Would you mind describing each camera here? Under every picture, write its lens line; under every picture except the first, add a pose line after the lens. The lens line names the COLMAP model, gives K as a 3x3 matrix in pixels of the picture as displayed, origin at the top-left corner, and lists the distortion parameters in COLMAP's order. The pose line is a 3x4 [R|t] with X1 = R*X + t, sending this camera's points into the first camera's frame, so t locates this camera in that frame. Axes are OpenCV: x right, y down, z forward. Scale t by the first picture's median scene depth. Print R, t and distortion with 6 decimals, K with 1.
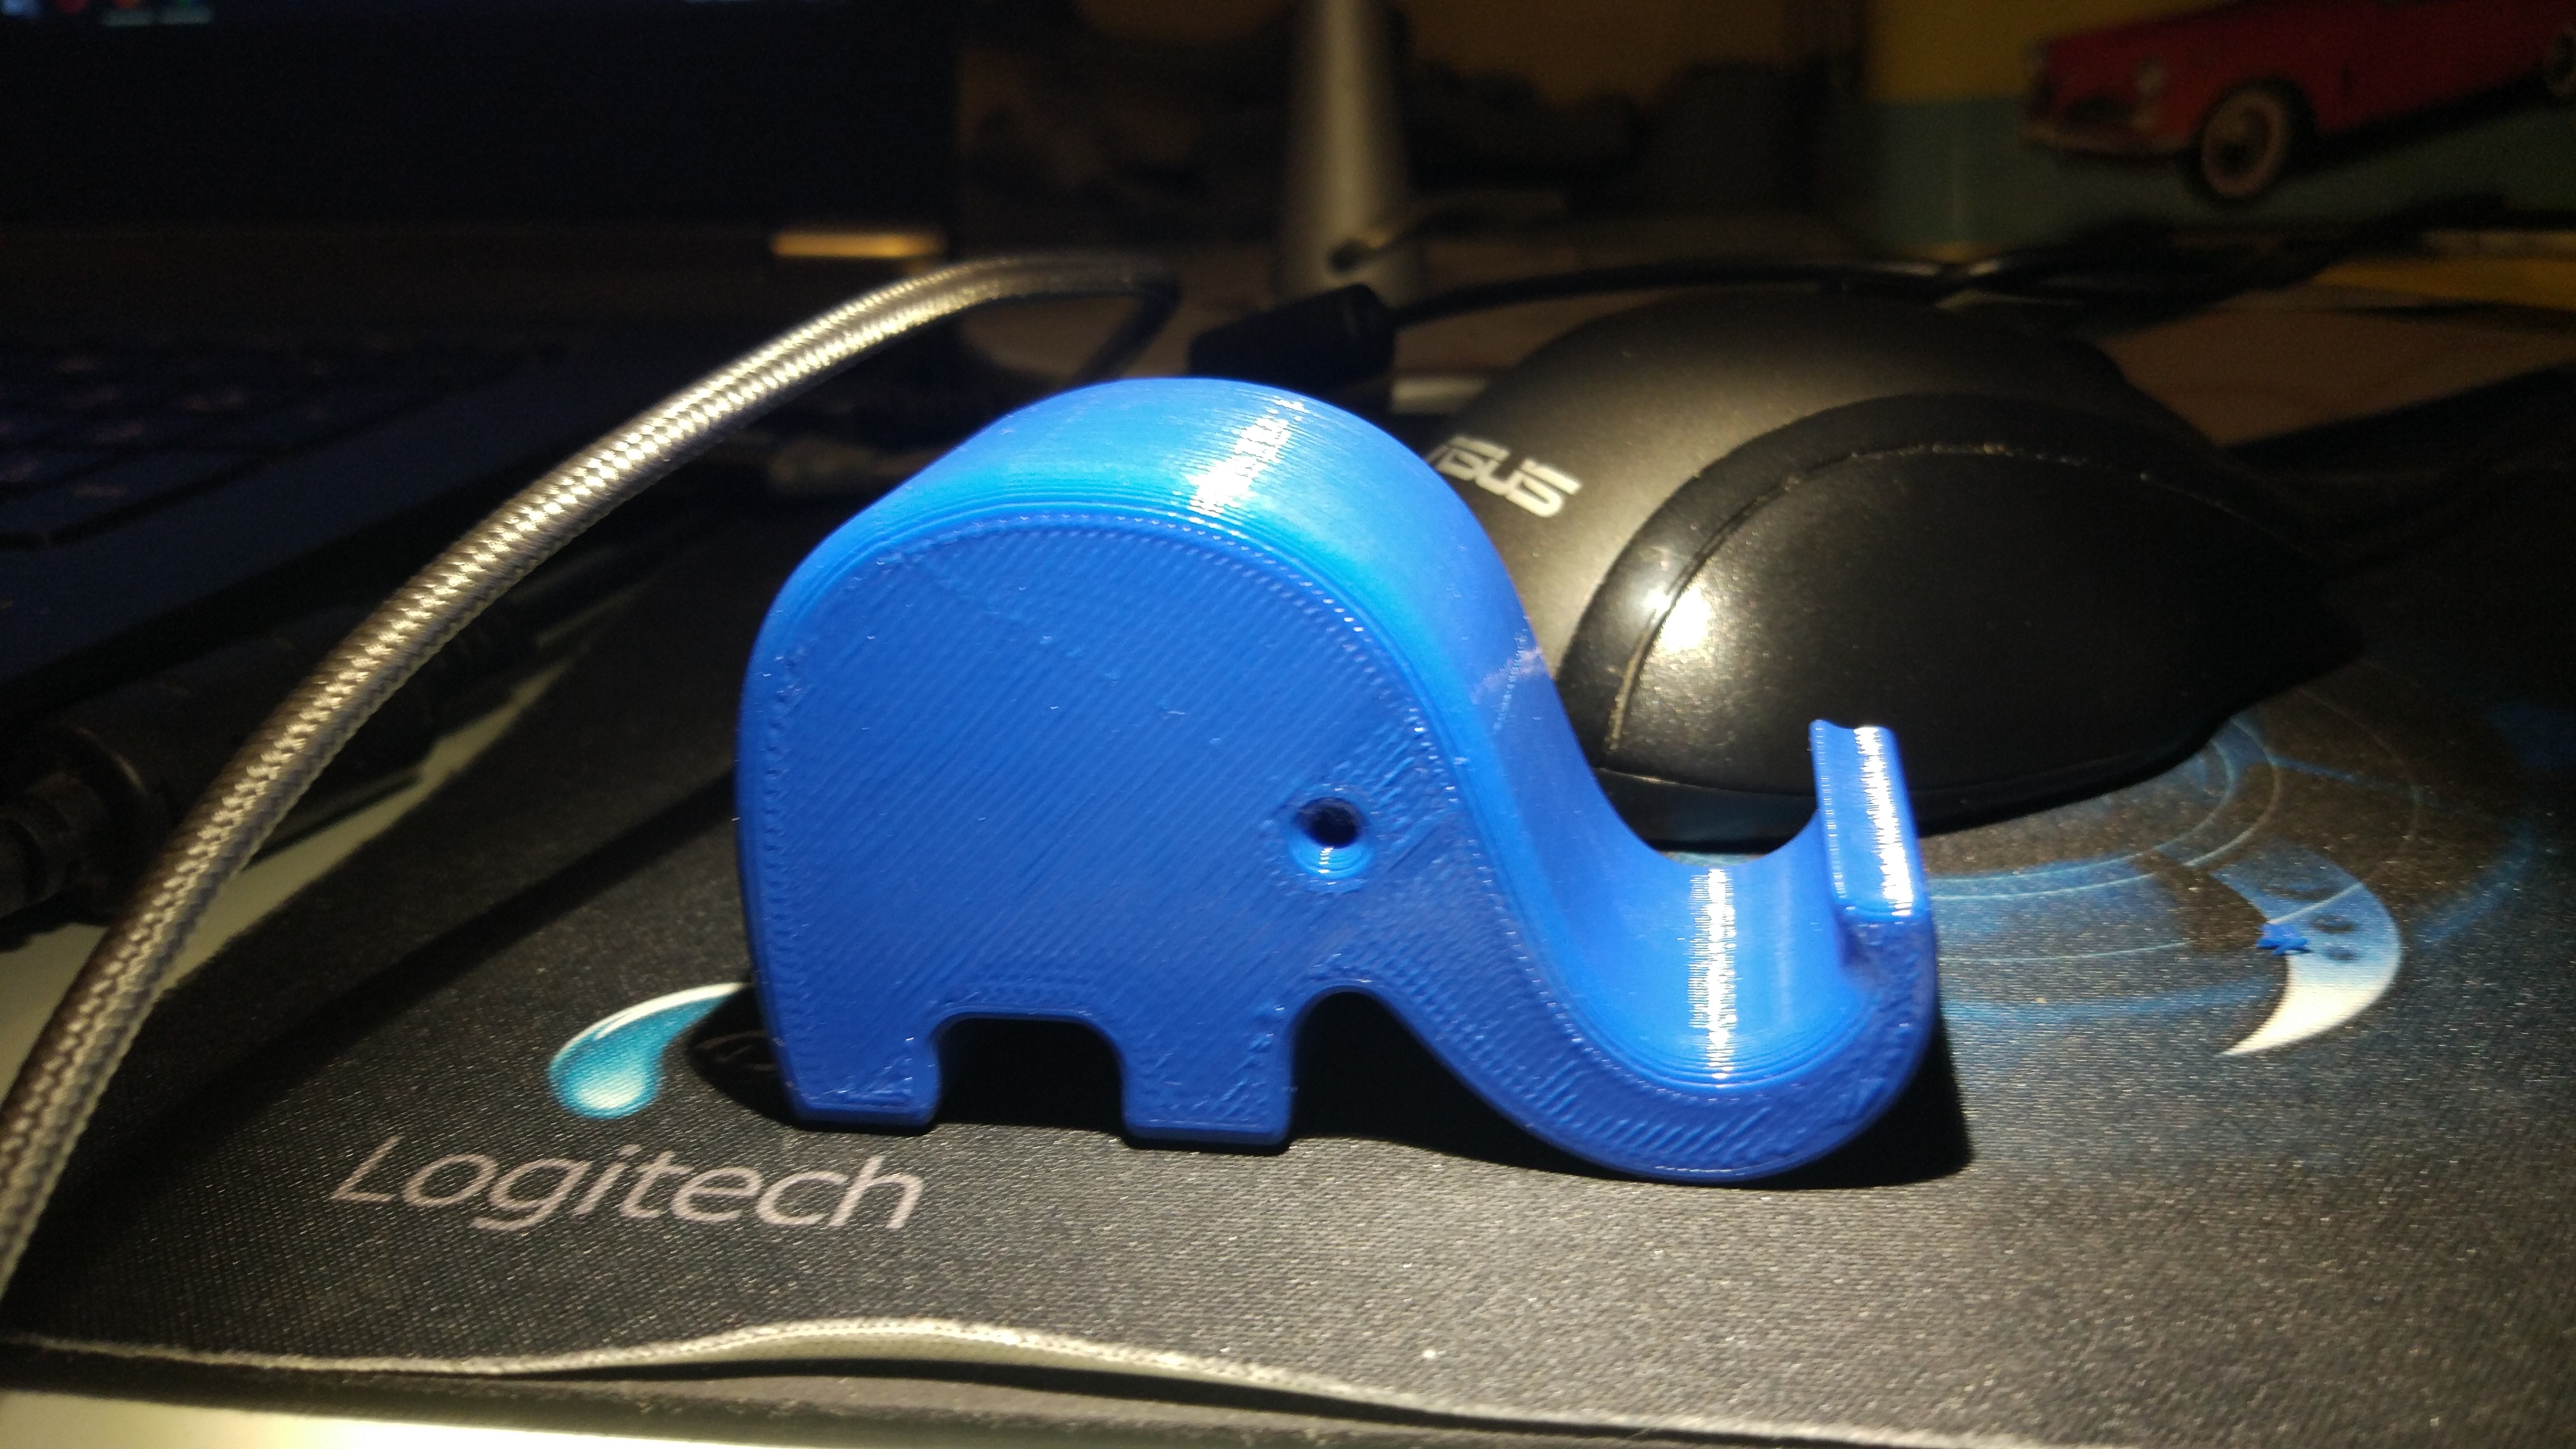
lens RADIAL K [[2158.7, 0, 1286.5], [0, 2158.7, 710.4], [0, 0, 1]] dist [-0.008964, -0.041792]
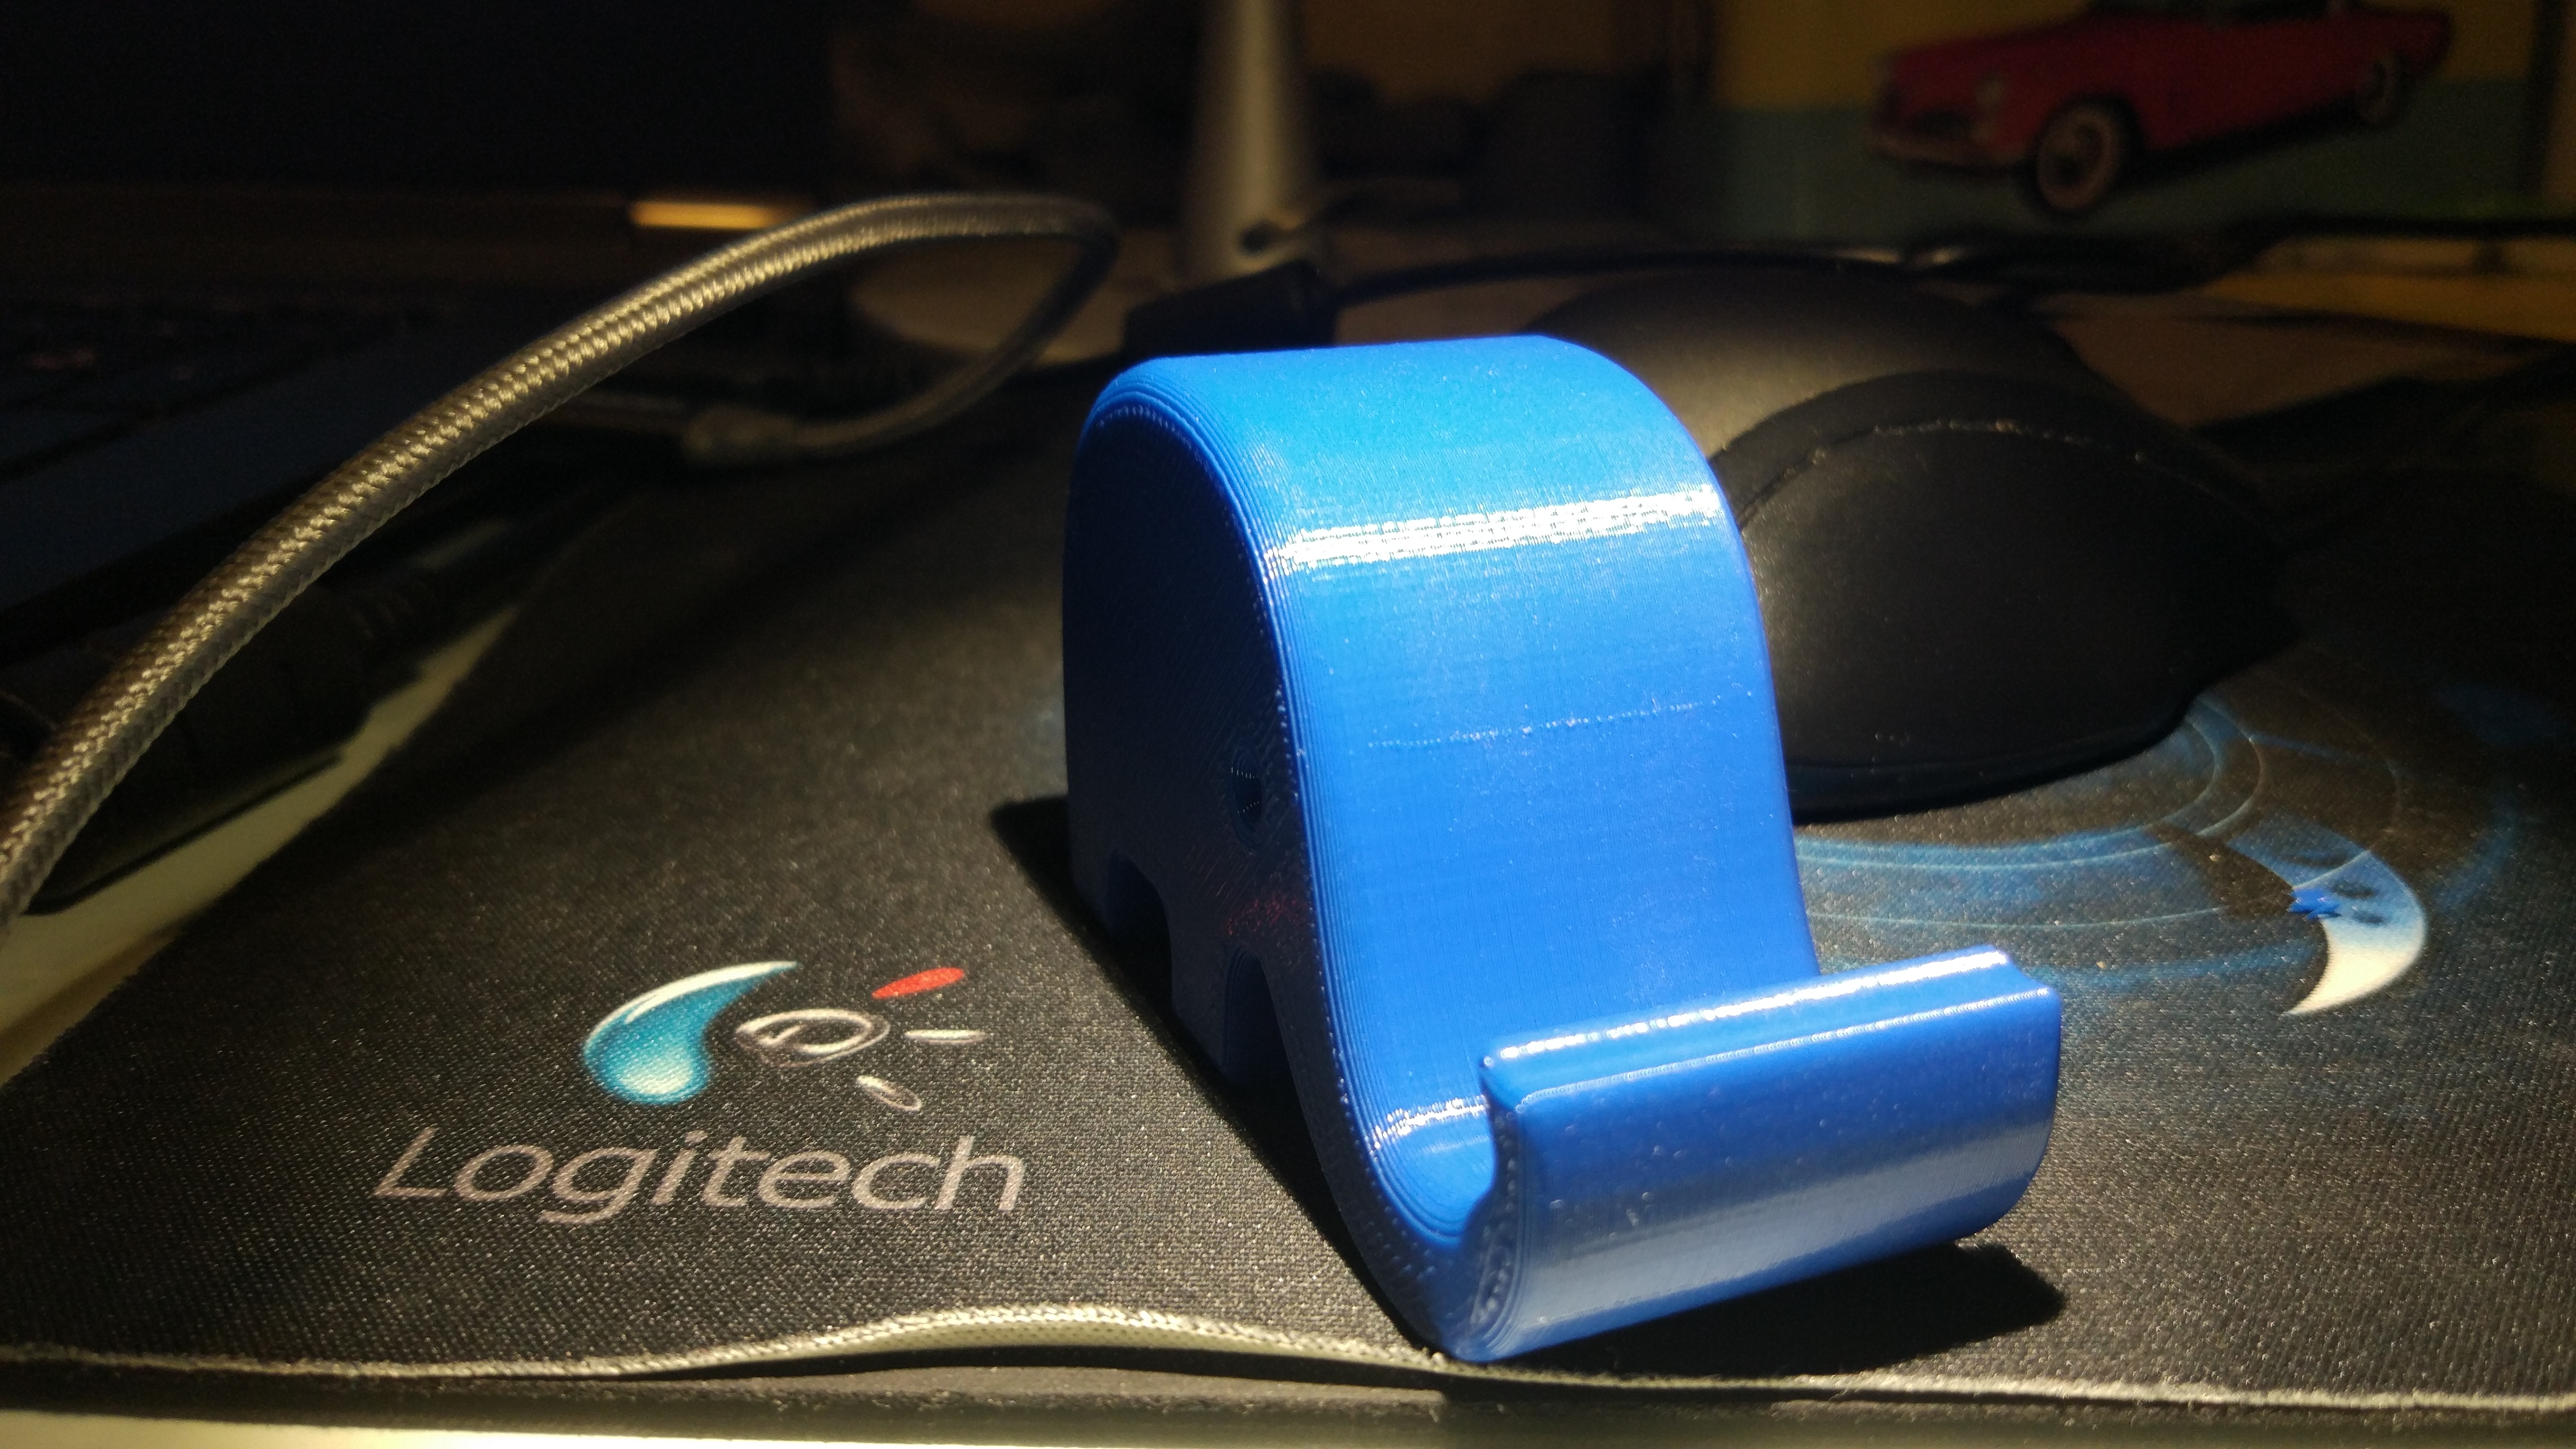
lens RADIAL K [[2158.7, 0, 1309.0], [0, 2158.7, 722.5], [0, 0, 1]] dist [-0.008964, -0.041792]
pose [[0.993985, 0.001664, 0.109506, -0.123787], [-0.002106, 0.999990, 0.003922, 0.016606], [-0.109498, -0.004129, 0.993978, 0.032462]]
